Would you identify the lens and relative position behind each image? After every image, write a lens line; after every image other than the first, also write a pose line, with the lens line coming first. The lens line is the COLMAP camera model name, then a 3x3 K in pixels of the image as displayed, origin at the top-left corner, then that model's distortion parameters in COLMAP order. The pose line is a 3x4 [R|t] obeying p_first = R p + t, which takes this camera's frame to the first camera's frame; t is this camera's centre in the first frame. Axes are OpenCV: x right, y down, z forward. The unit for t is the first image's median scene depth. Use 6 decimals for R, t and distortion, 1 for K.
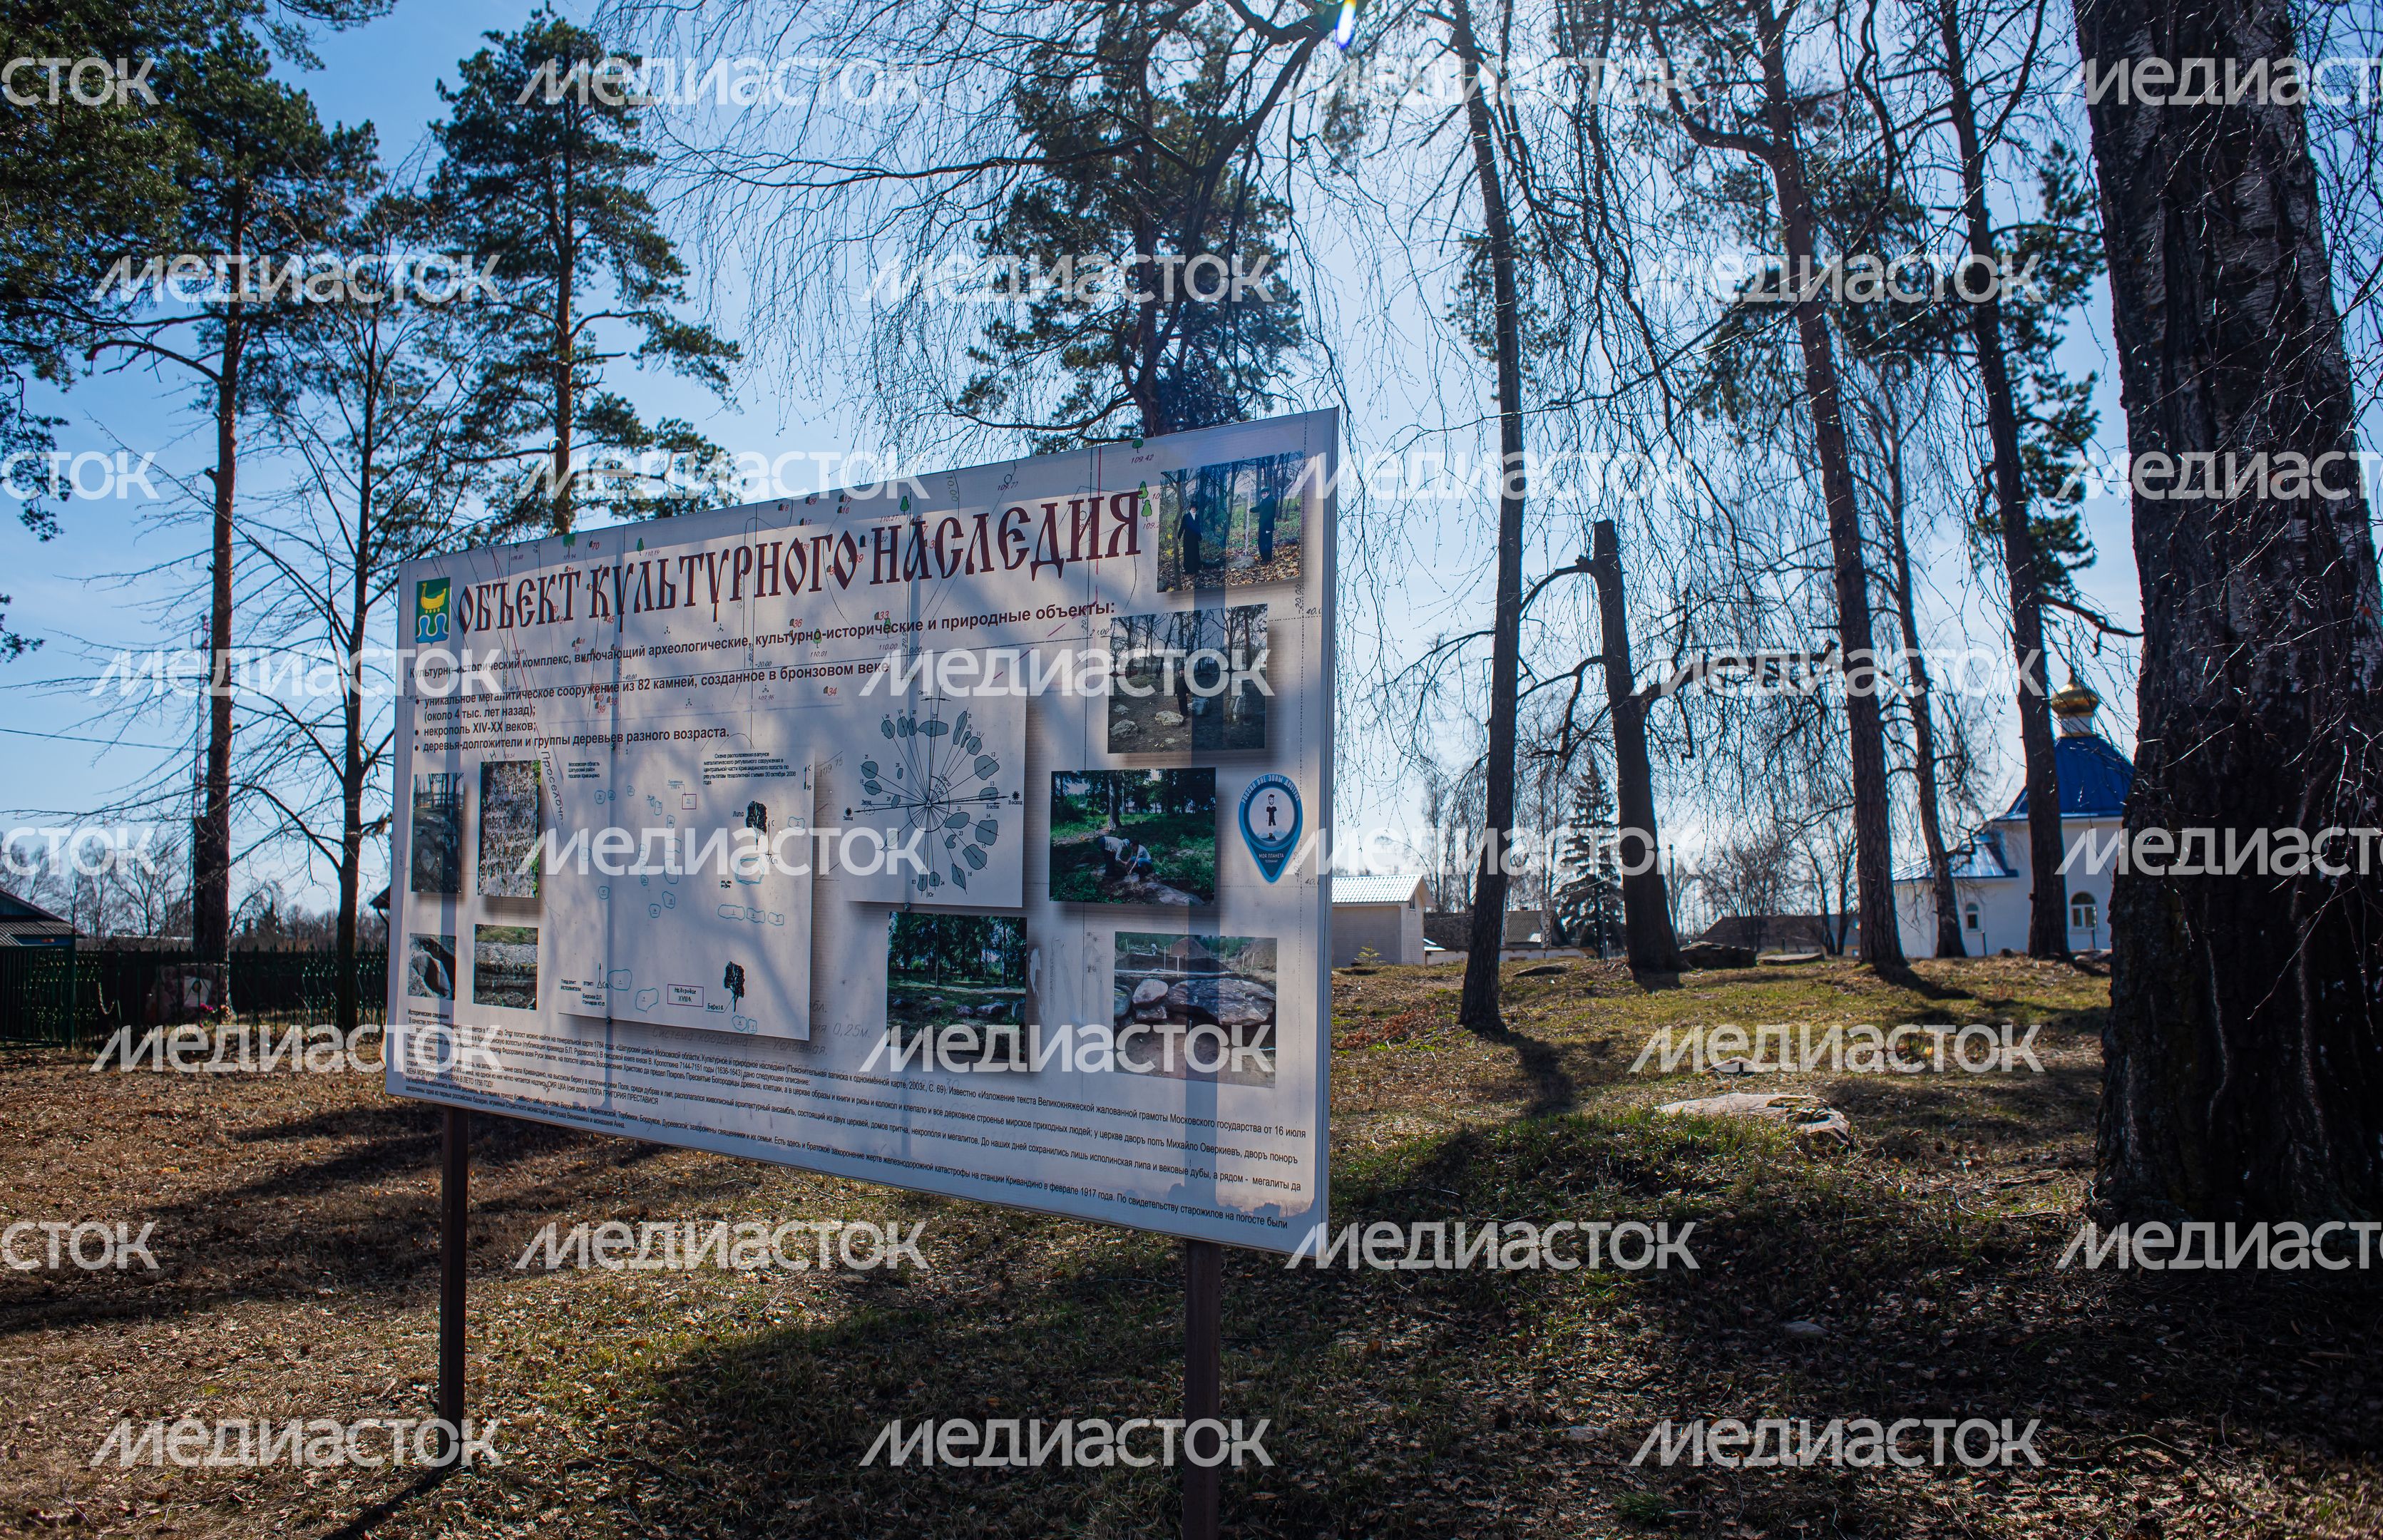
lens RADIAL K [[1631.4, 0, 1192.1], [0, 1631.4, 796.2], [0, 0, 1]] dist [-0.086472, 0.072630]
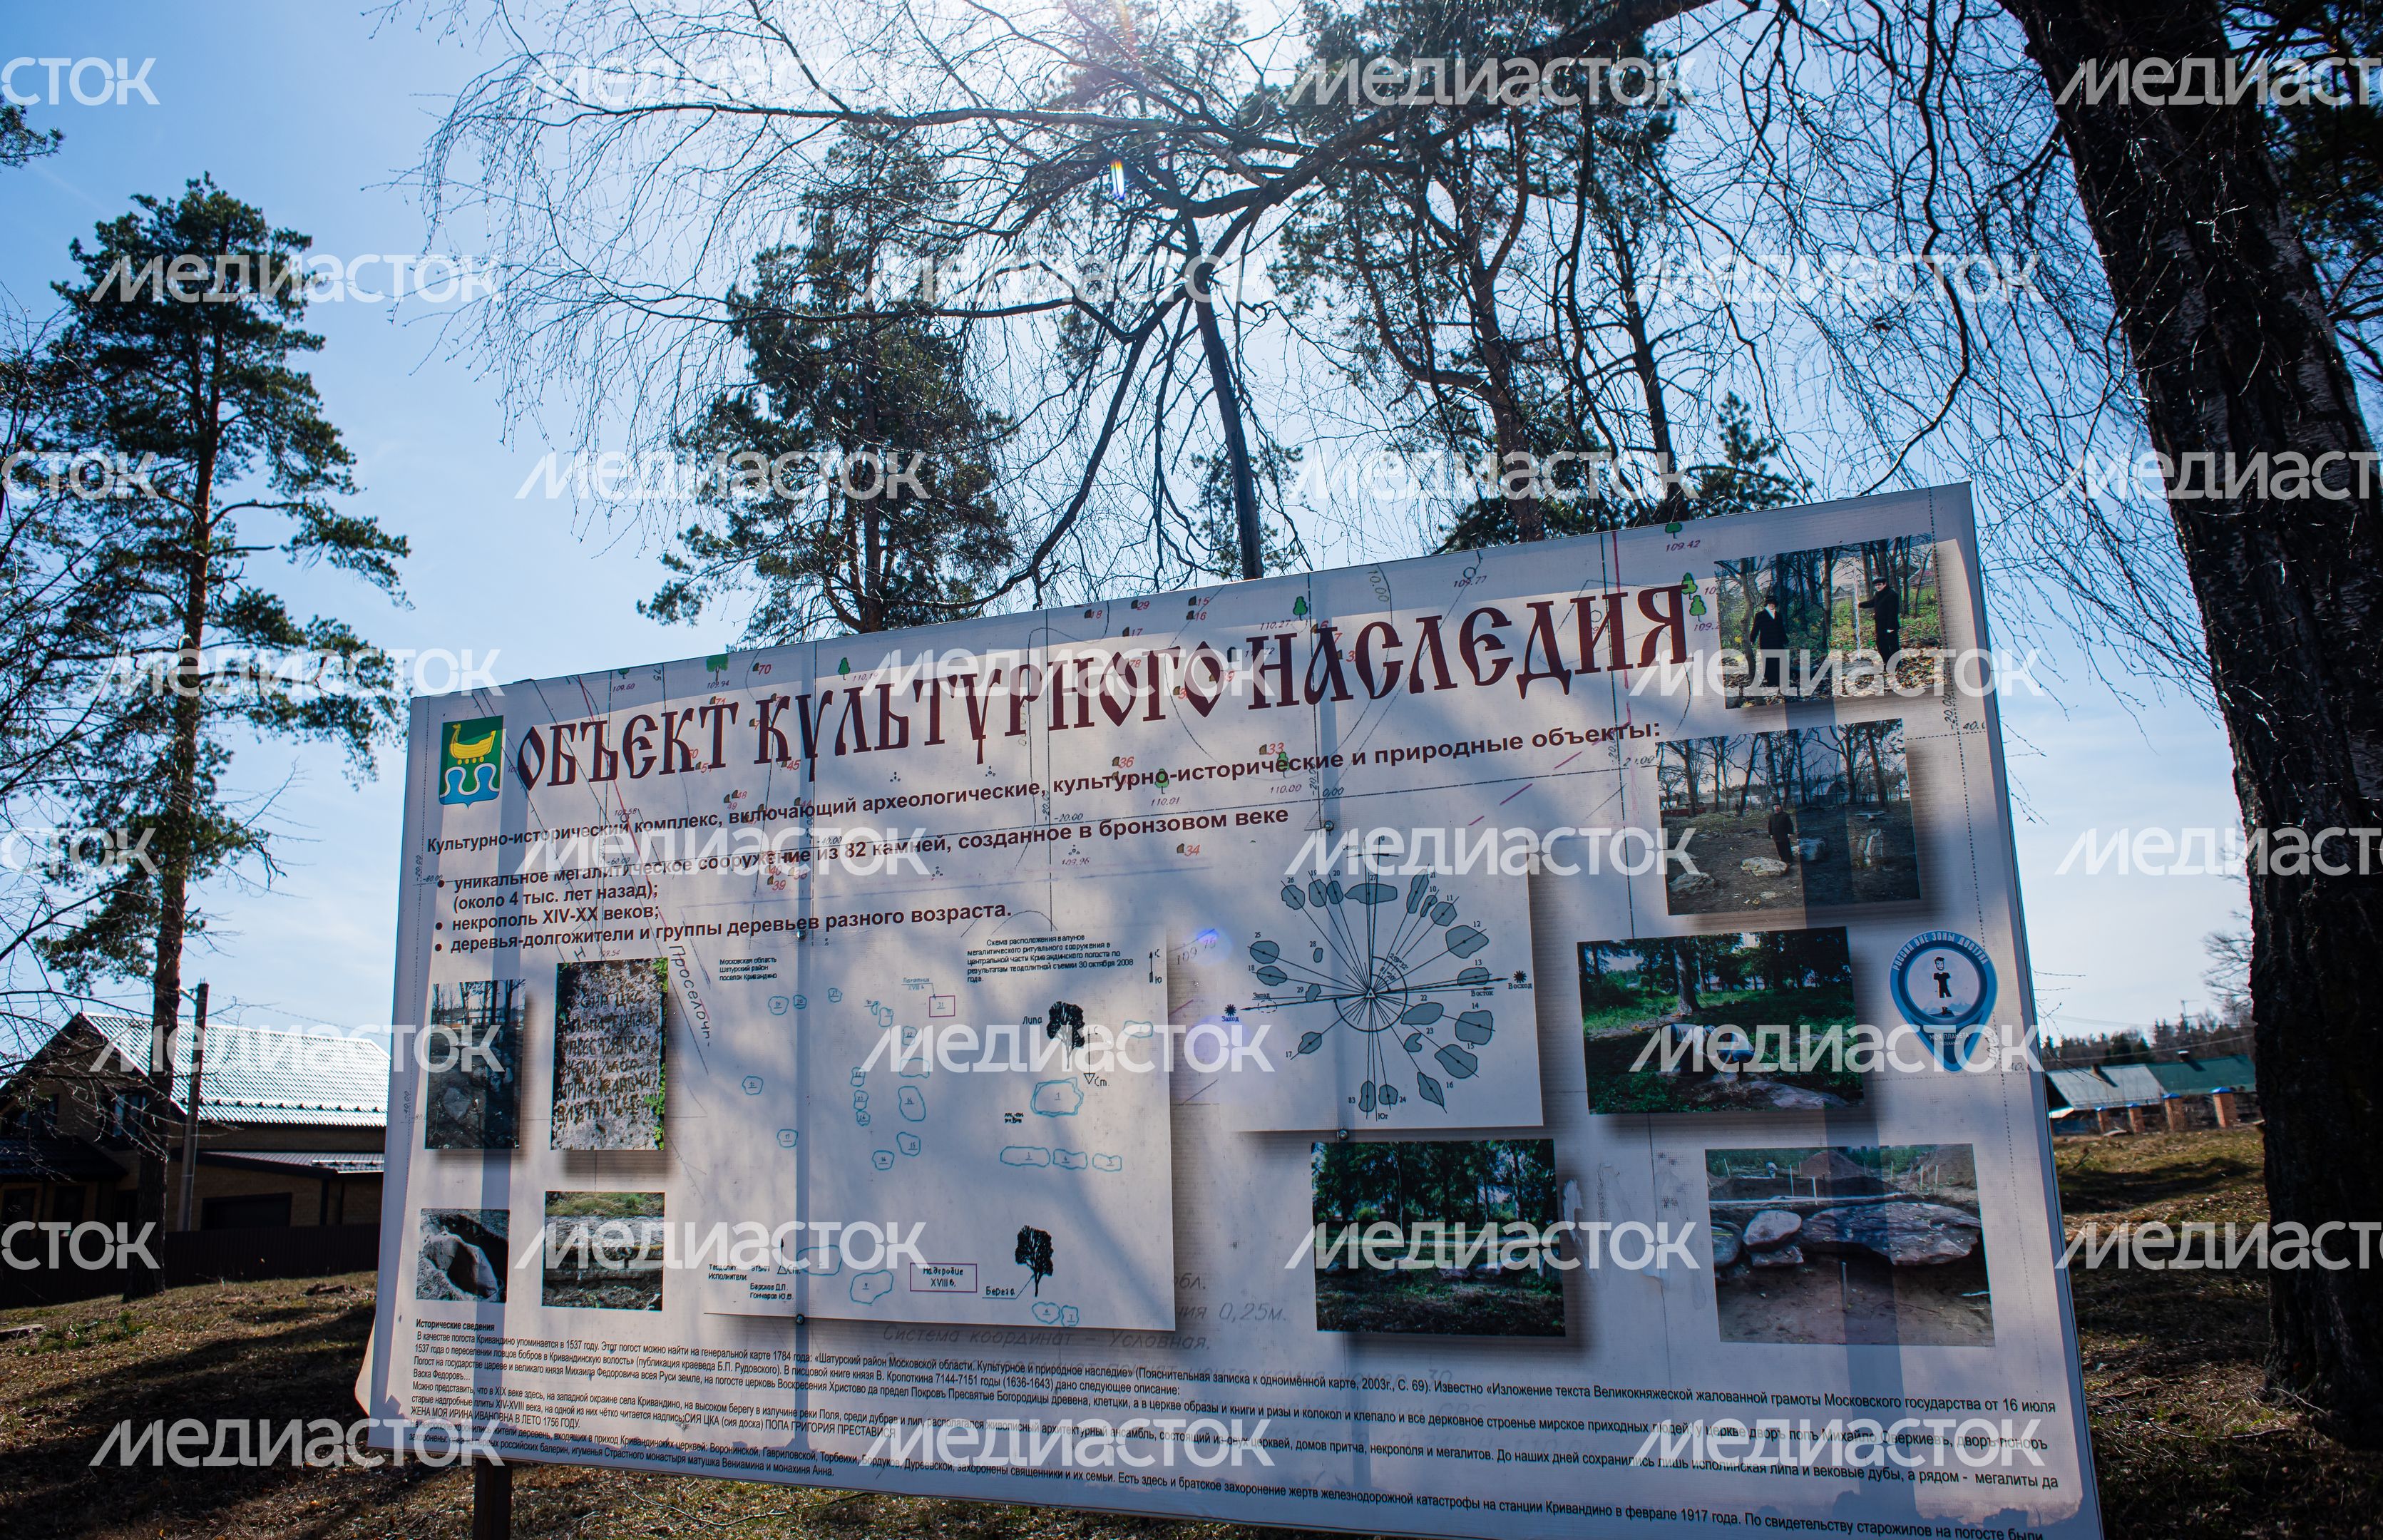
lens RADIAL K [[1656.8, 0, 1192.5], [0, 1656.8, 754.7], [0, 0, 1]] dist [-0.092166, 0.080843]
pose [[0.976665, 0.006457, 0.214669, -0.330417], [0.028570, 0.986758, -0.159665, 0.012344], [-0.212858, 0.162073, 0.963548, 0.216238]]
